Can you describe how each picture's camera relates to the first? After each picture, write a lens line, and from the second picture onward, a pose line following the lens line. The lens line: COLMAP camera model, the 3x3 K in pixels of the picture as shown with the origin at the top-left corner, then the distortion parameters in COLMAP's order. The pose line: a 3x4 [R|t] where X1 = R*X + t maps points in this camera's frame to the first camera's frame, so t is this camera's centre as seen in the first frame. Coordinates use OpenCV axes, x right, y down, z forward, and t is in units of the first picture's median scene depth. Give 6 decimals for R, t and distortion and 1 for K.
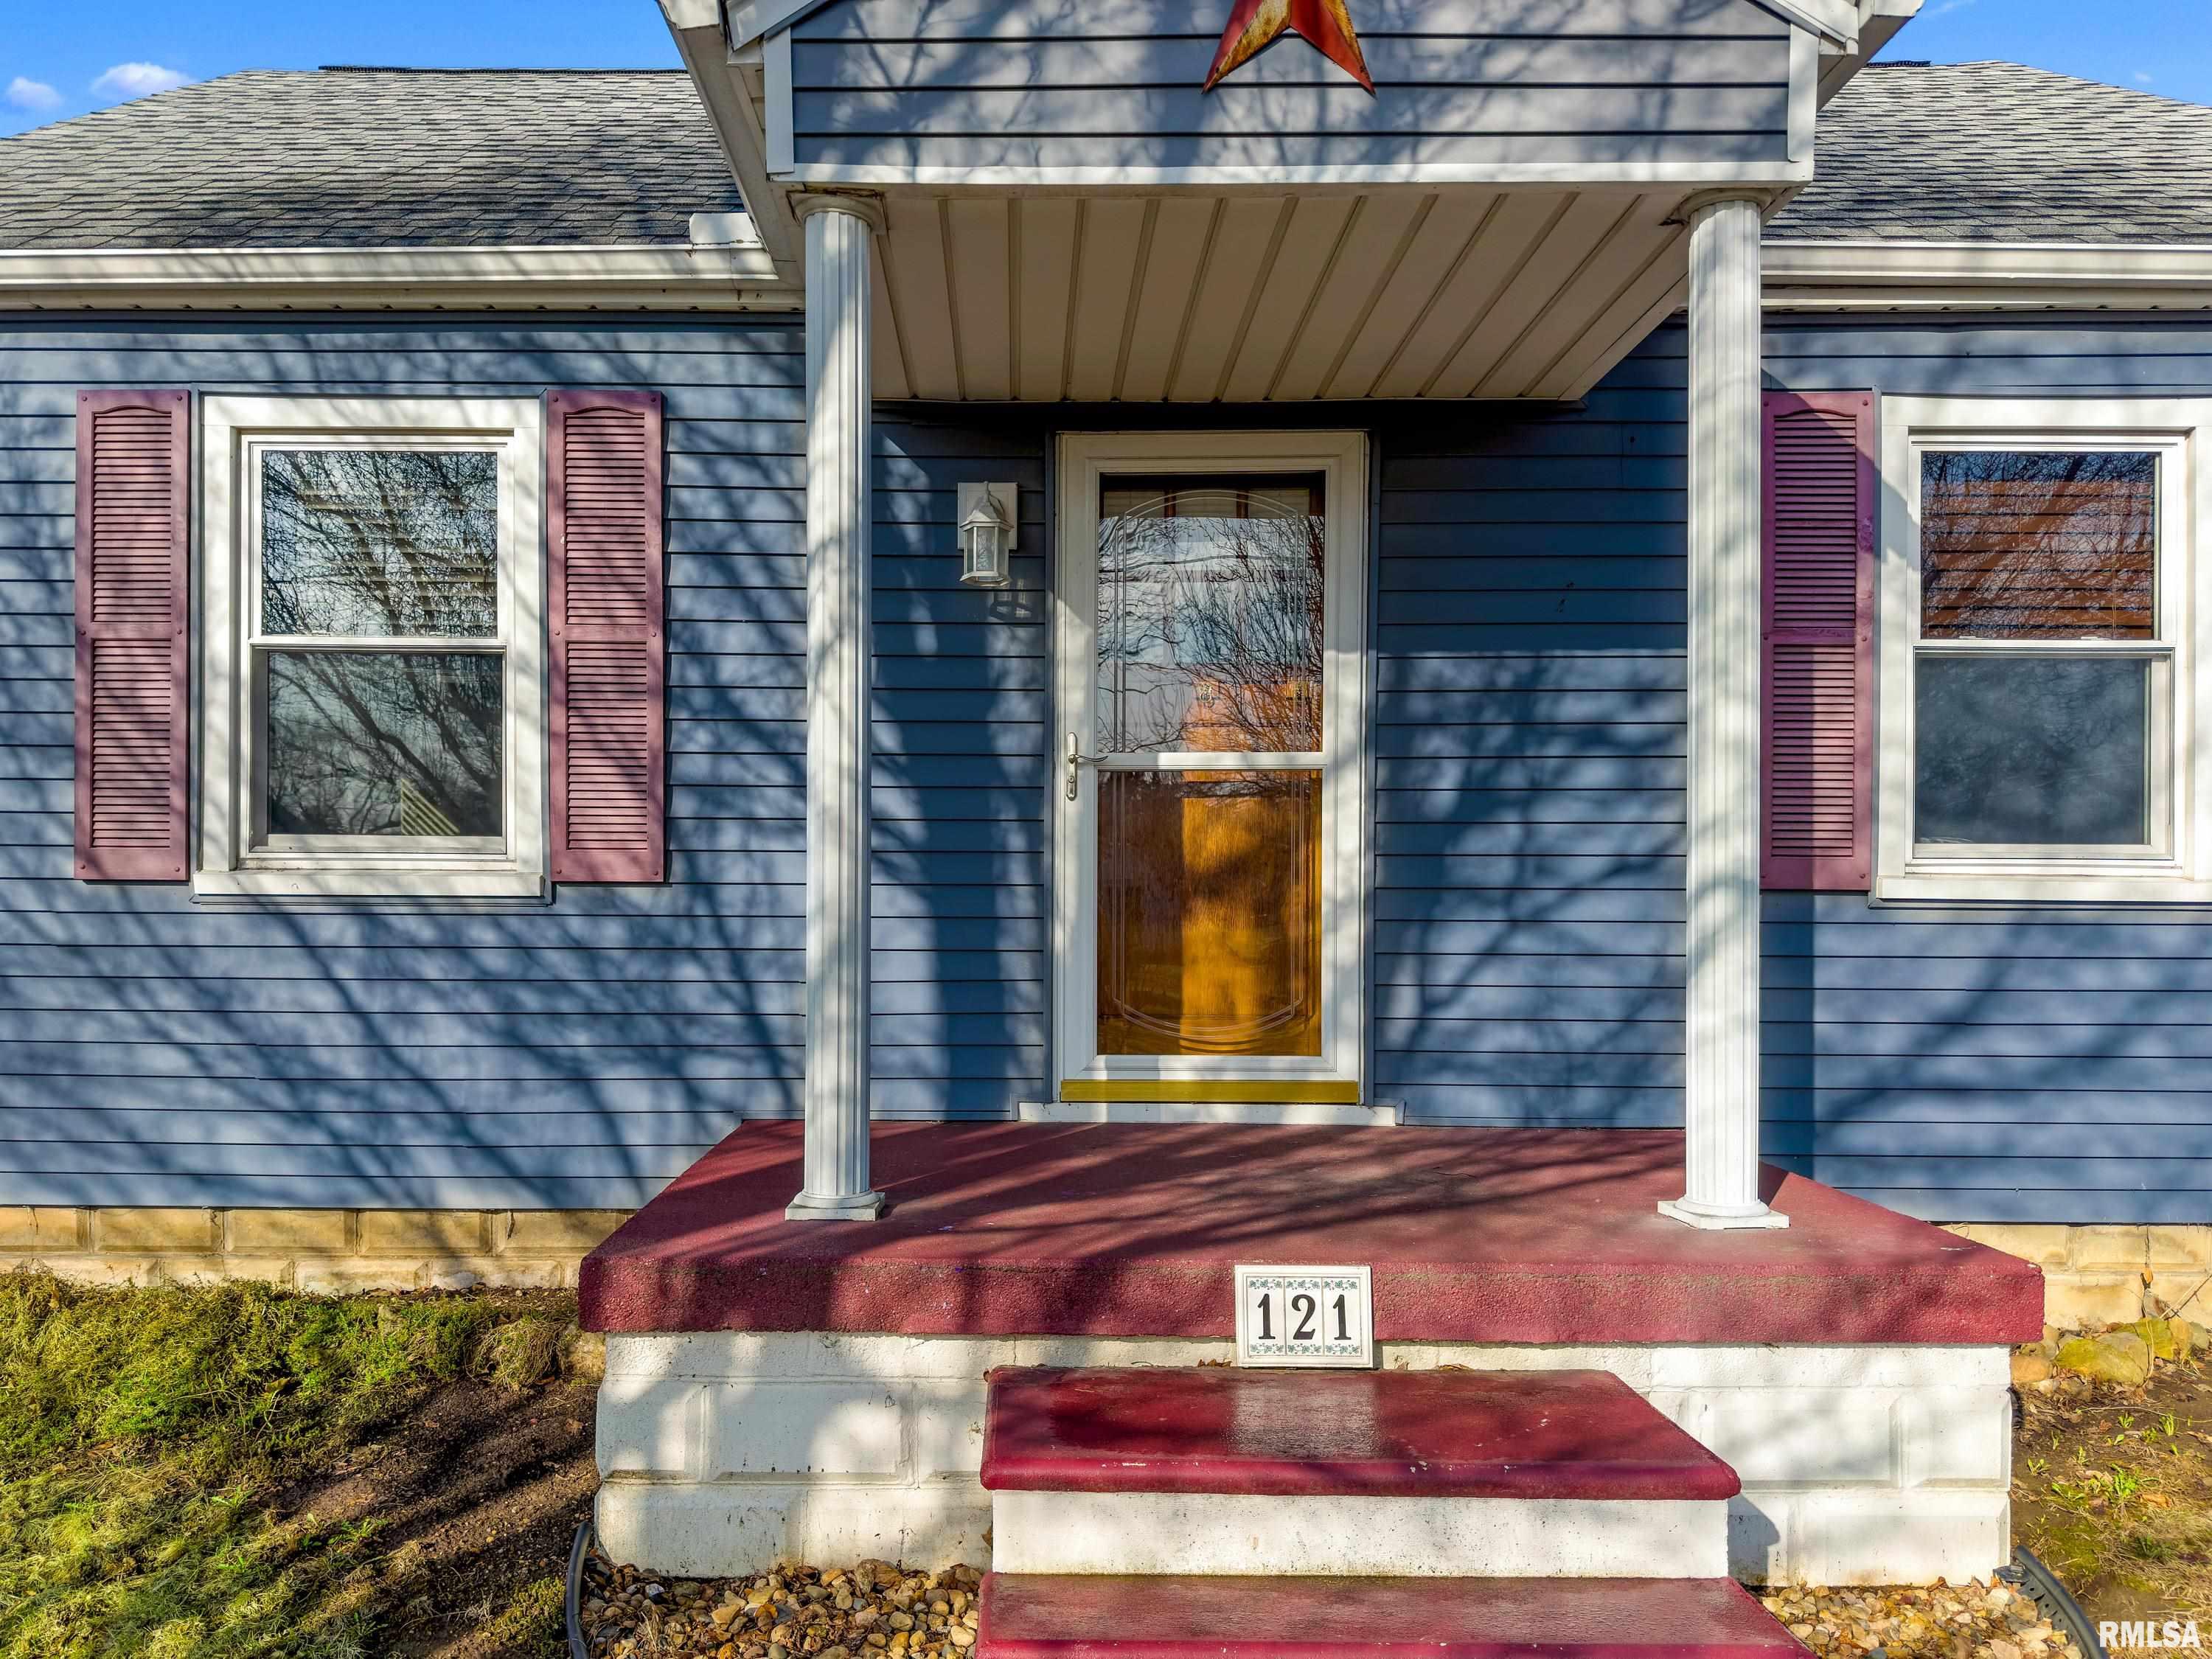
lens RADIAL K [[1546.7, 0, 1028.6], [0, 1546.7, 909.6], [0, 0, 1]] dist [0.081073, -0.128731]
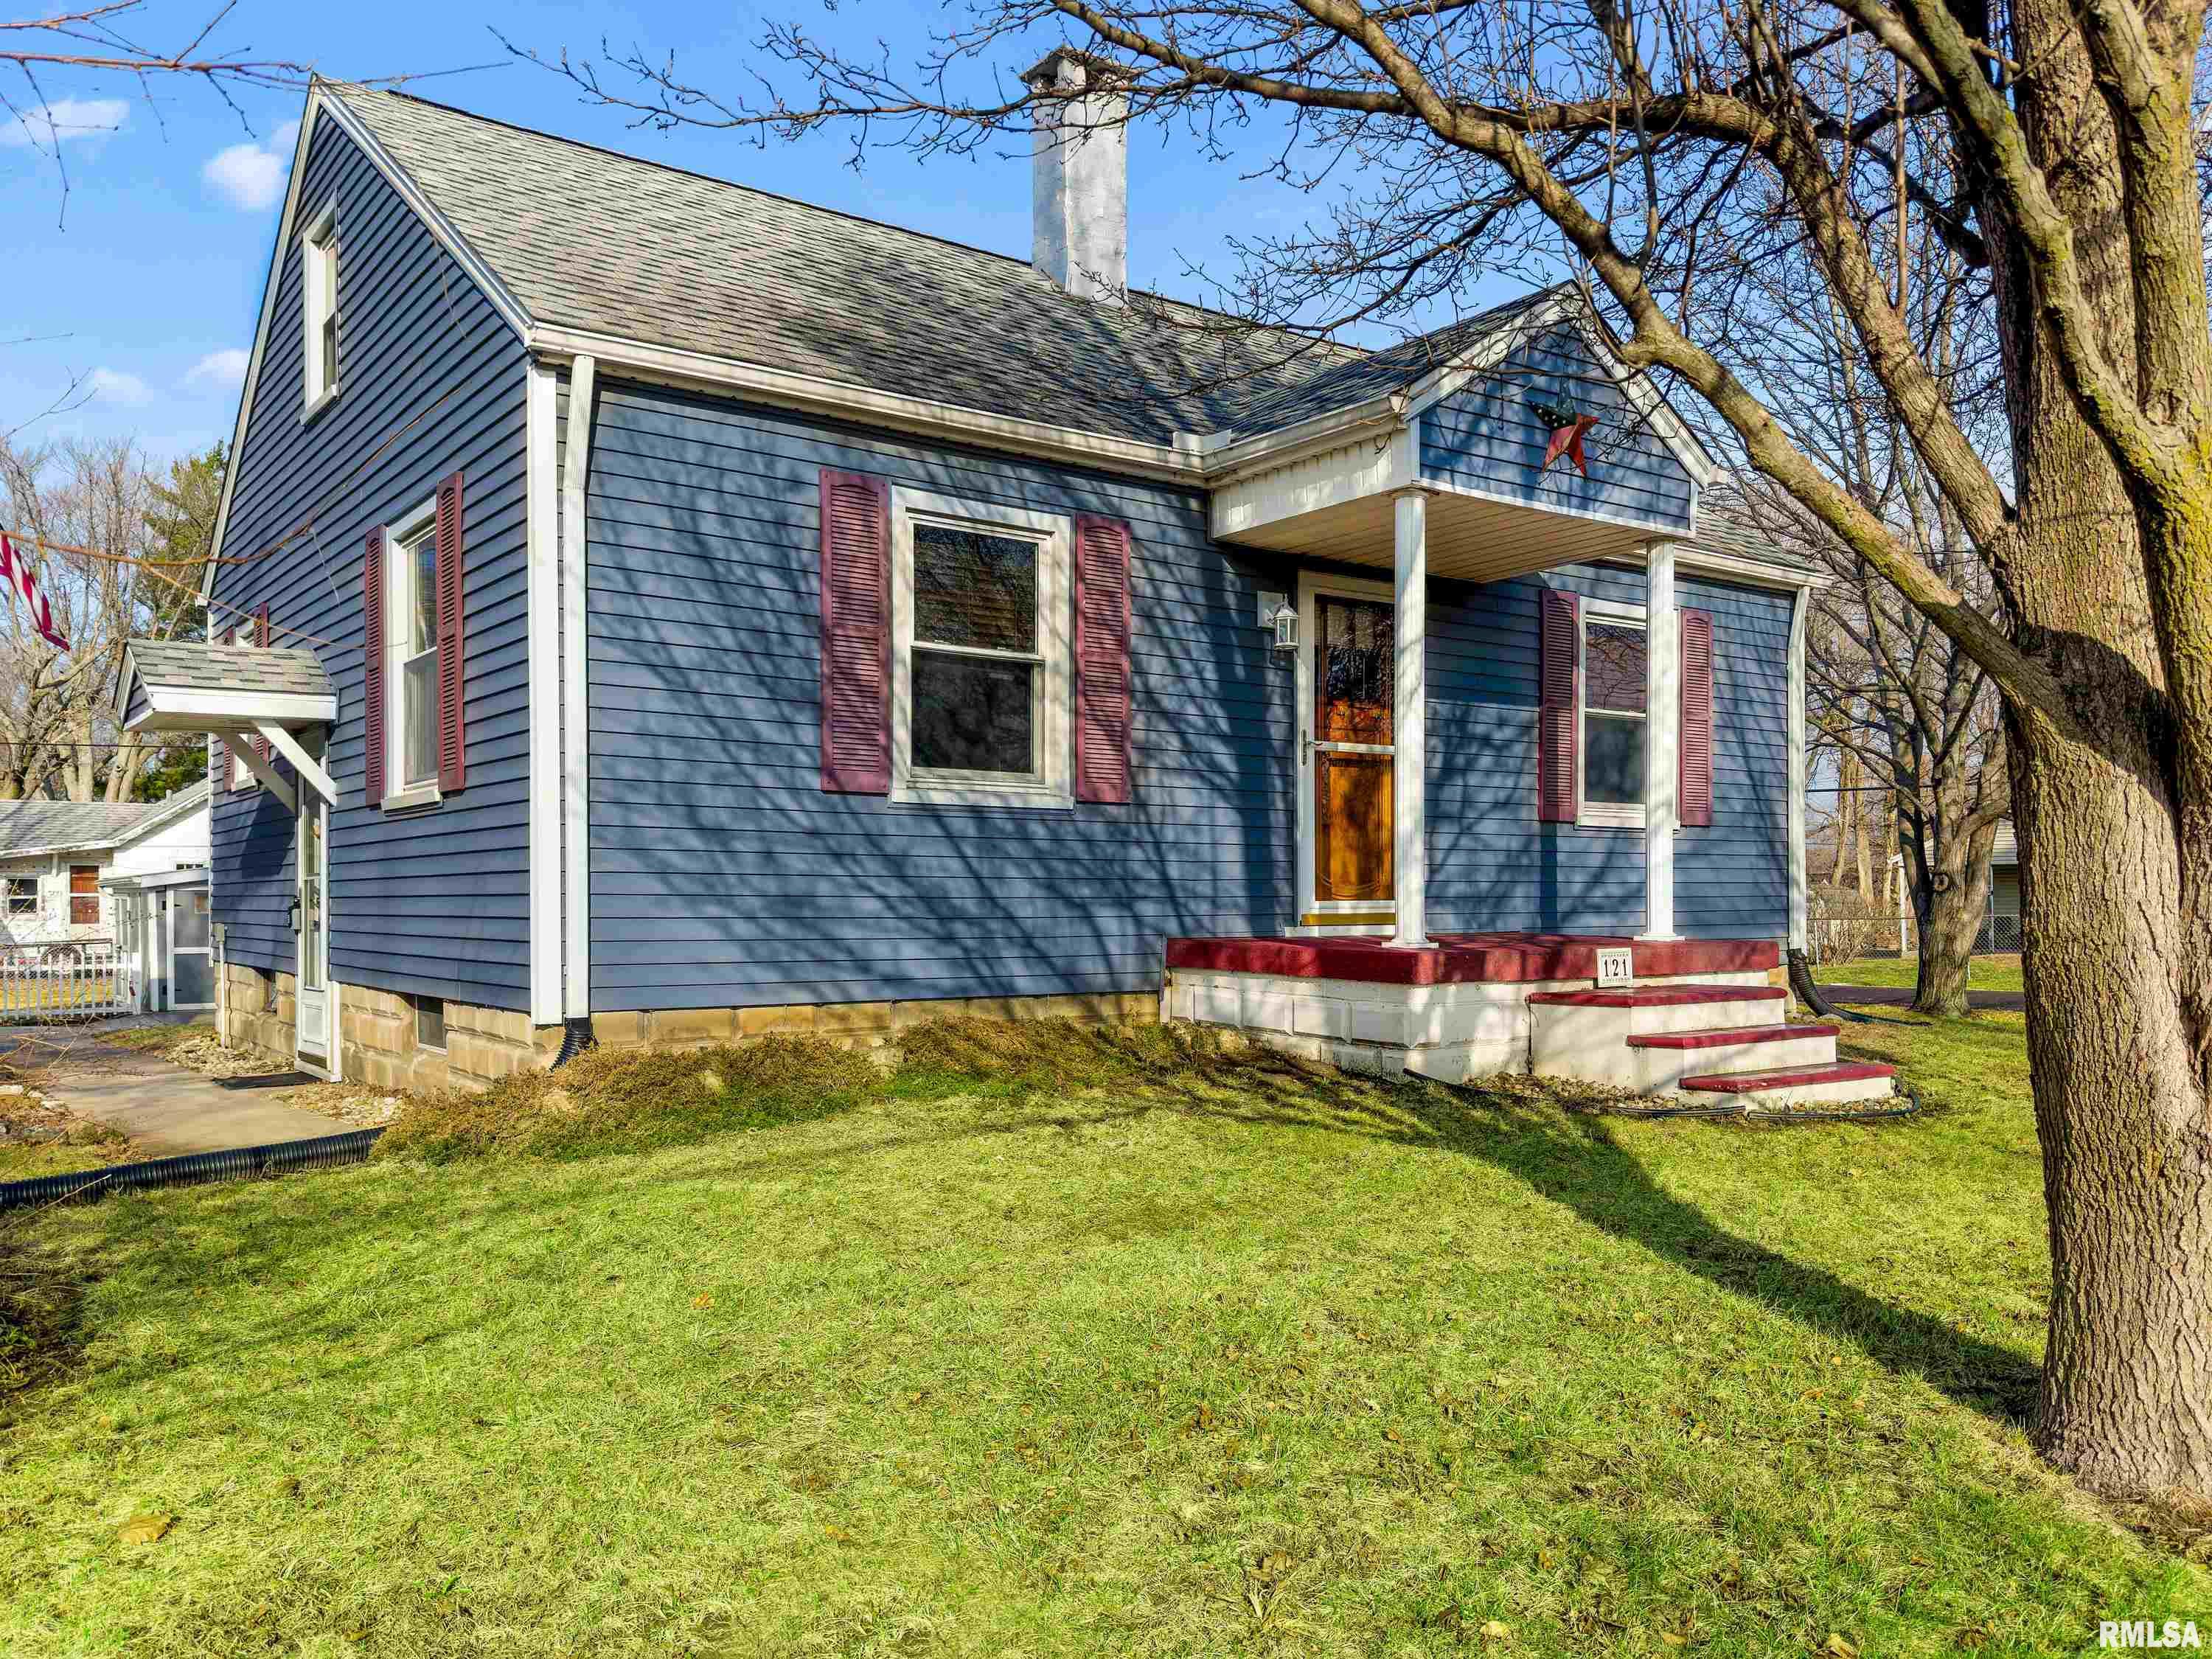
lens RADIAL K [[1546.7, 0, 1028.6], [0, 1546.7, 909.6], [0, 0, 1]] dist [0.081073, -0.128731]
pose [[0.833972, -0.008664, 0.551738, -1.286000], [0.000278, 0.999883, 0.015281, 0.076904], [-0.551806, -0.012590, 0.833877, -0.393675]]
